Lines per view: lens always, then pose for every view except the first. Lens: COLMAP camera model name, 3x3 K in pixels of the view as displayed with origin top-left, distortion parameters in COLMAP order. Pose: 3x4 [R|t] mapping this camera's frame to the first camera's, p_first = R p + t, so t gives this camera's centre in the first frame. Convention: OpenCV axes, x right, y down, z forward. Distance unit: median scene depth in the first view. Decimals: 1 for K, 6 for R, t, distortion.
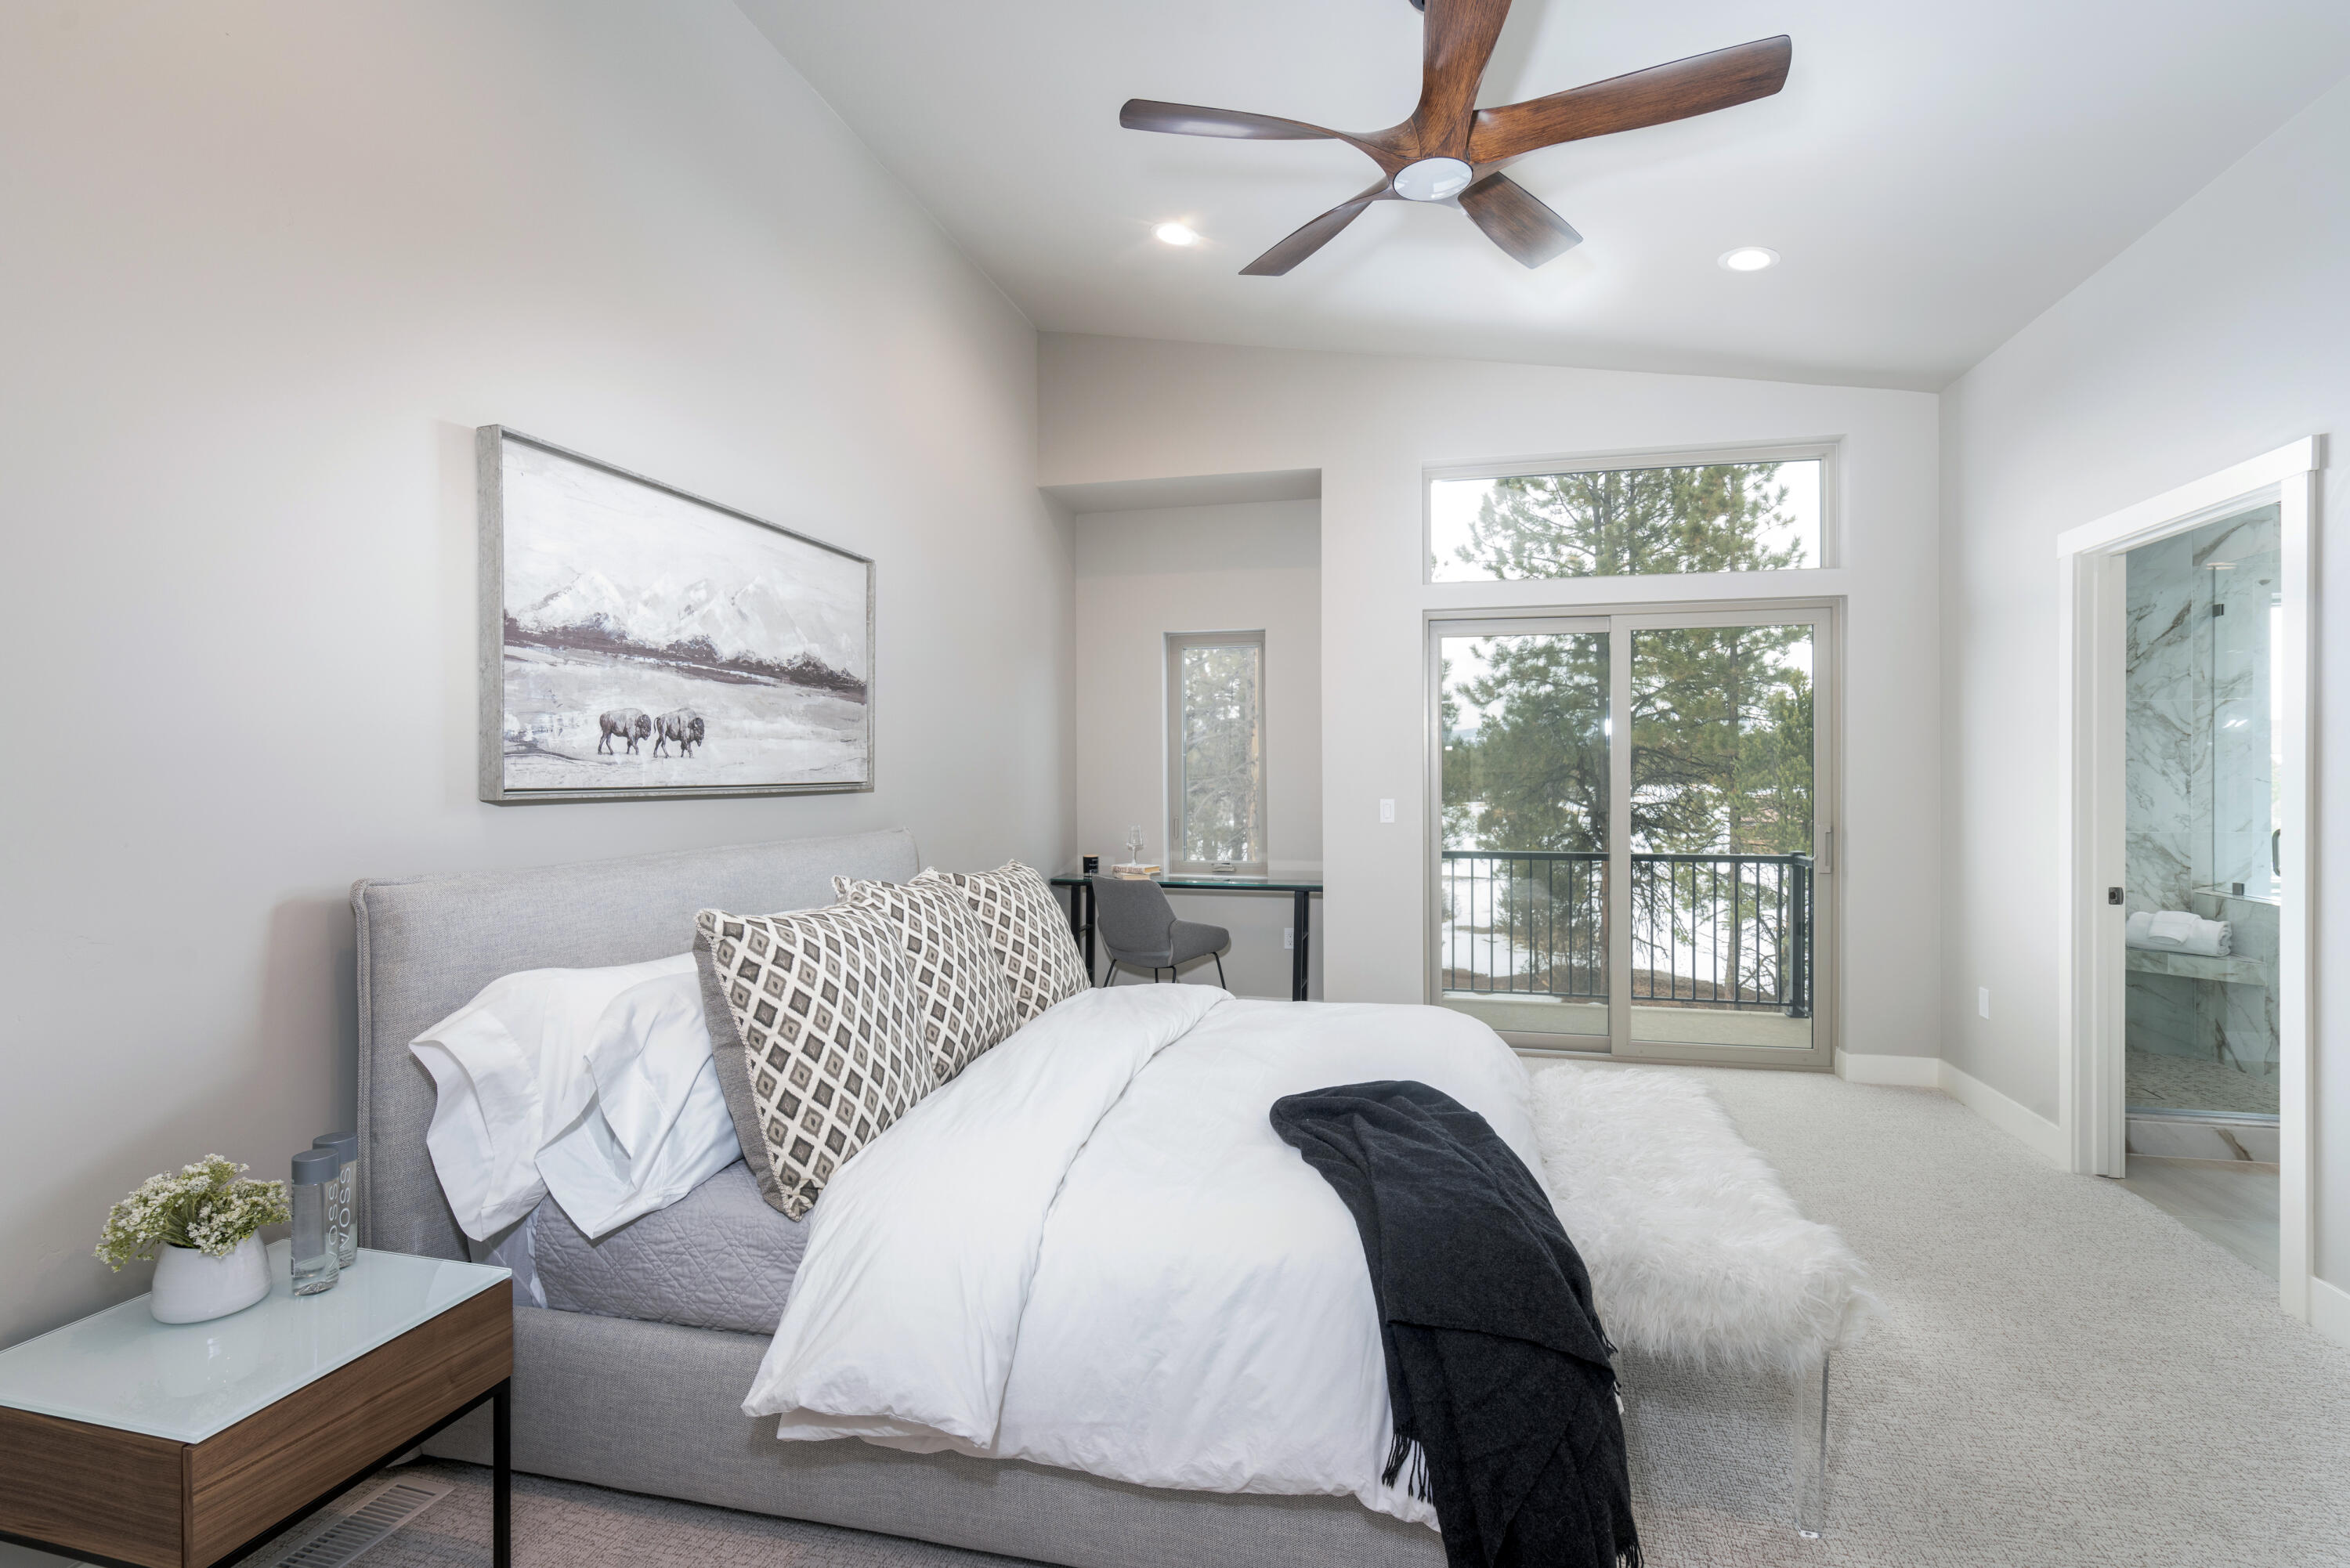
lens RADIAL K [[1087.3, 0, 1176.4], [0, 1087.3, 795.4], [0, 0, 1]] dist [-0.003146, 0.000803]
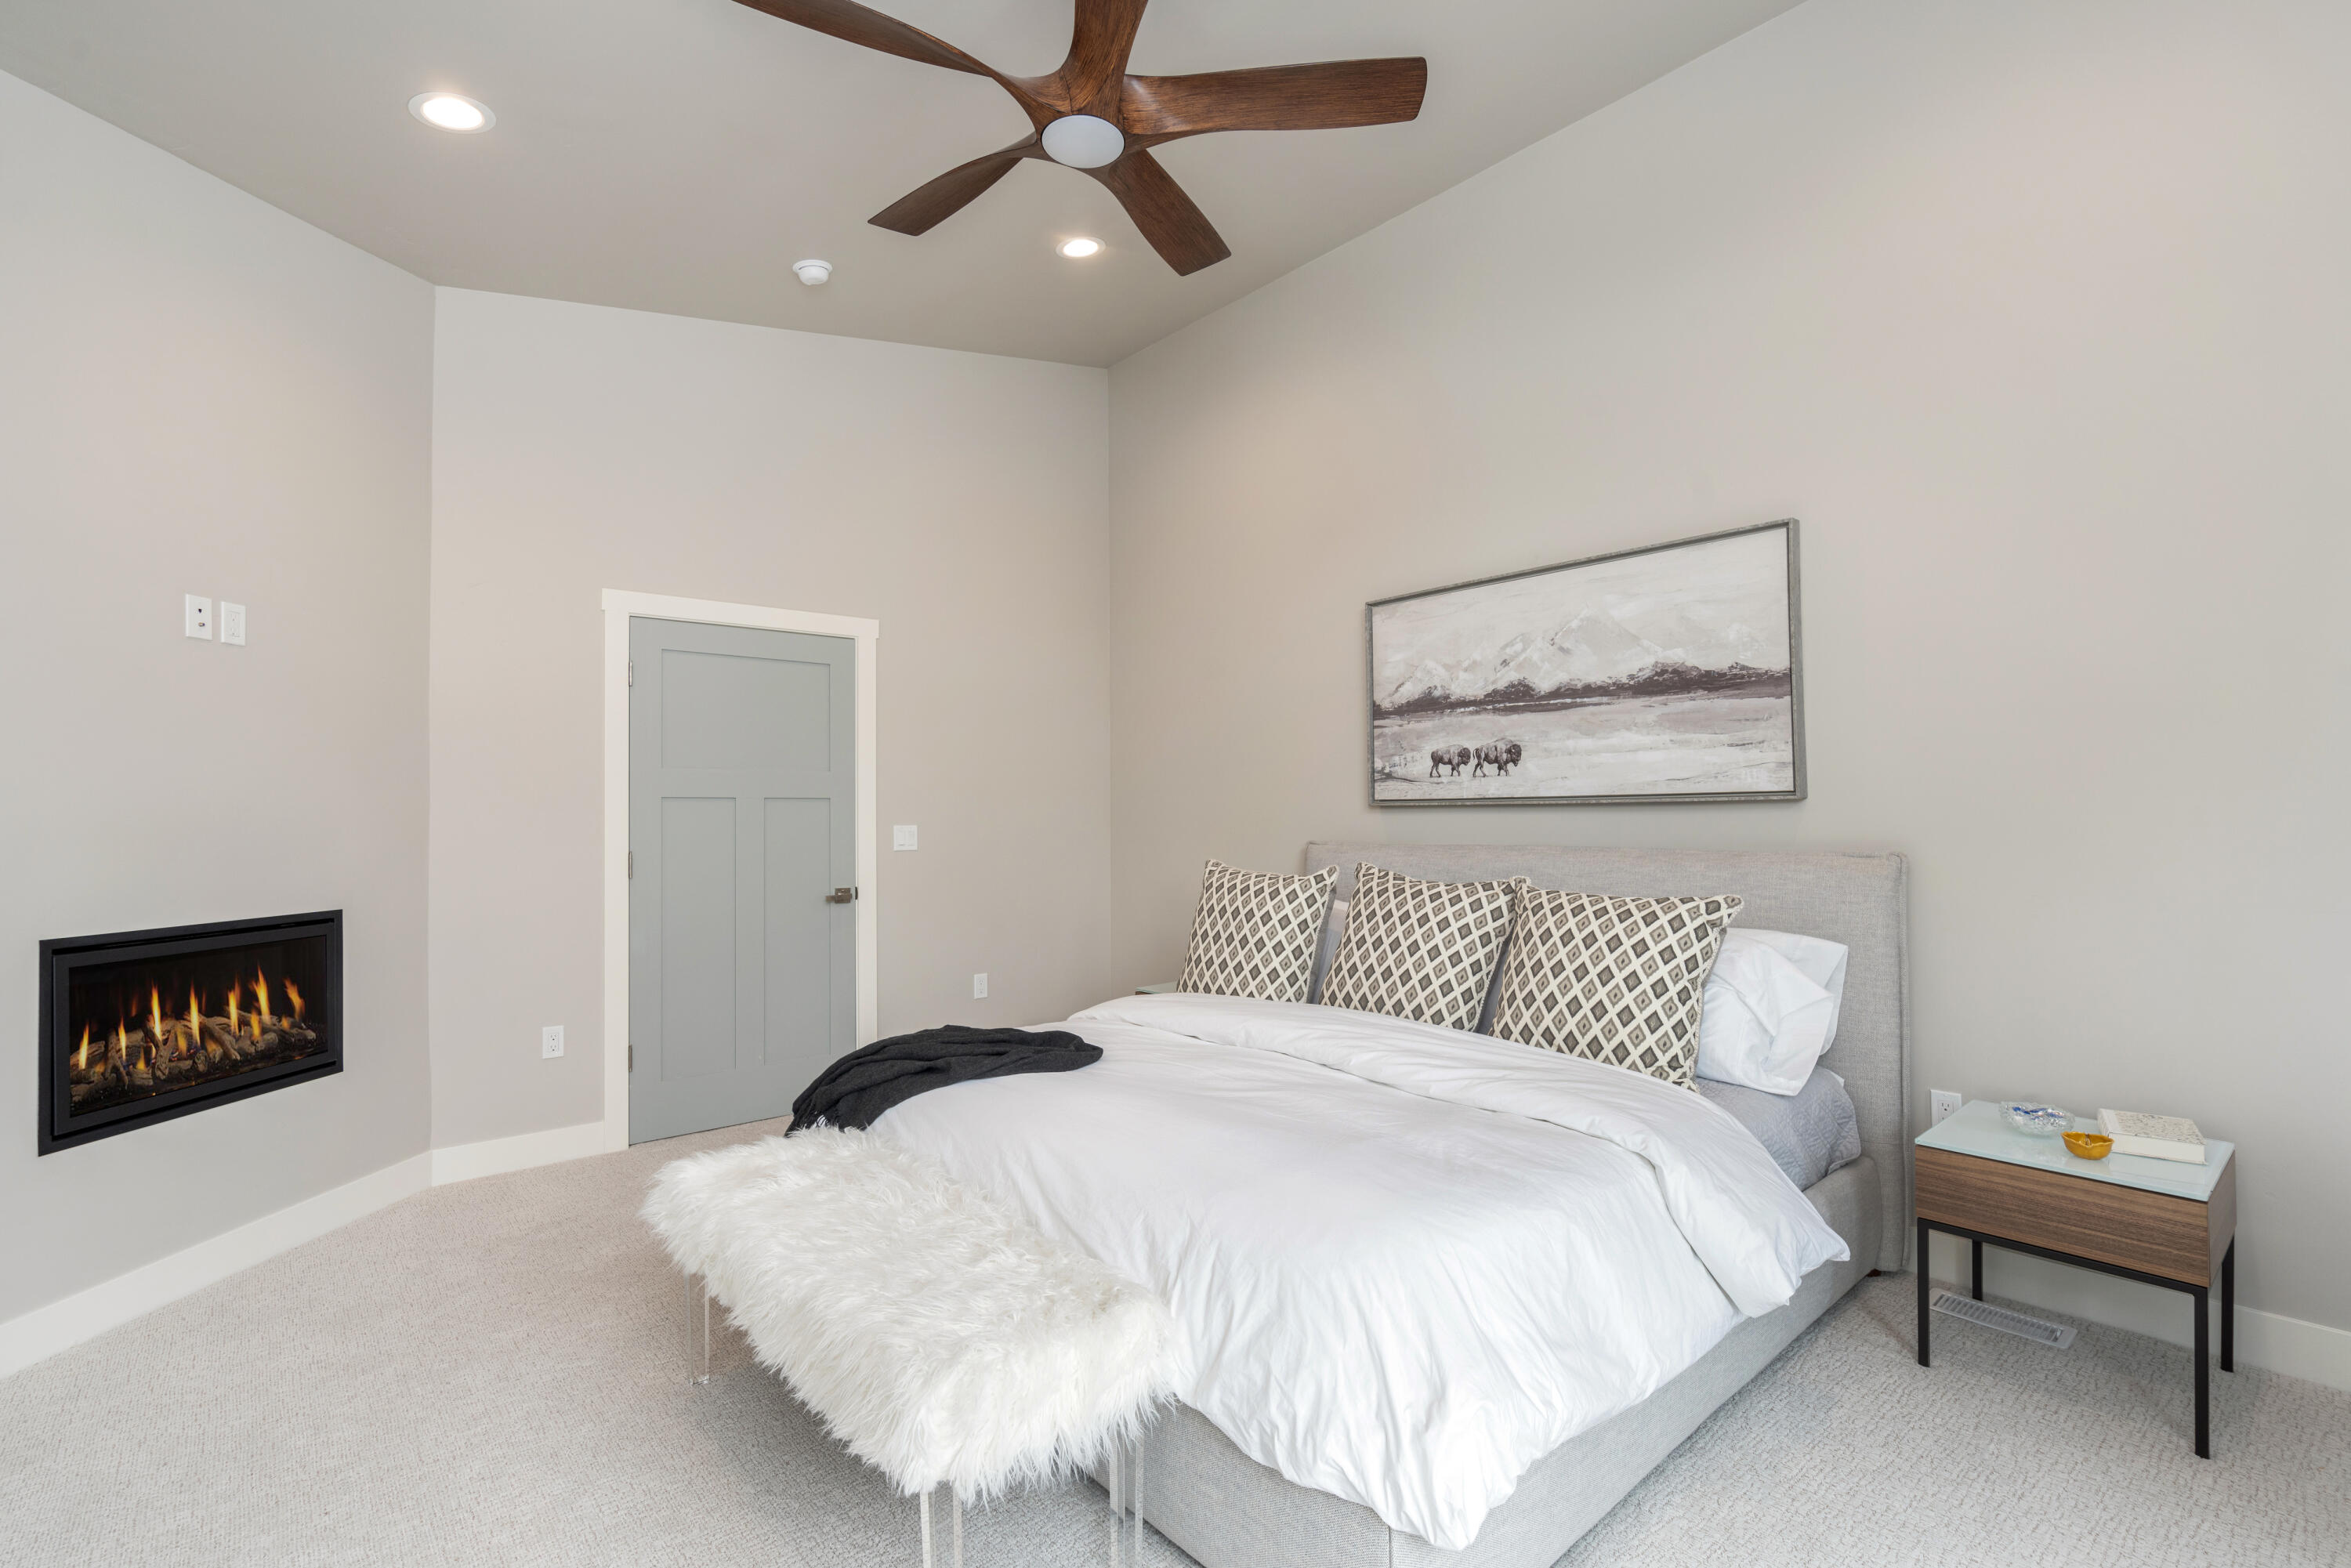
lens RADIAL K [[1087.8, 0, 1176.9], [0, 1087.8, 795.4], [0, 0, 1]] dist [-0.003146, 0.000803]
pose [[-0.569207, -0.006674, -0.822167, 0.883772], [-0.006510, 0.999972, -0.003611, -0.003907], [0.822168, 0.003297, -0.569235, 1.470595]]
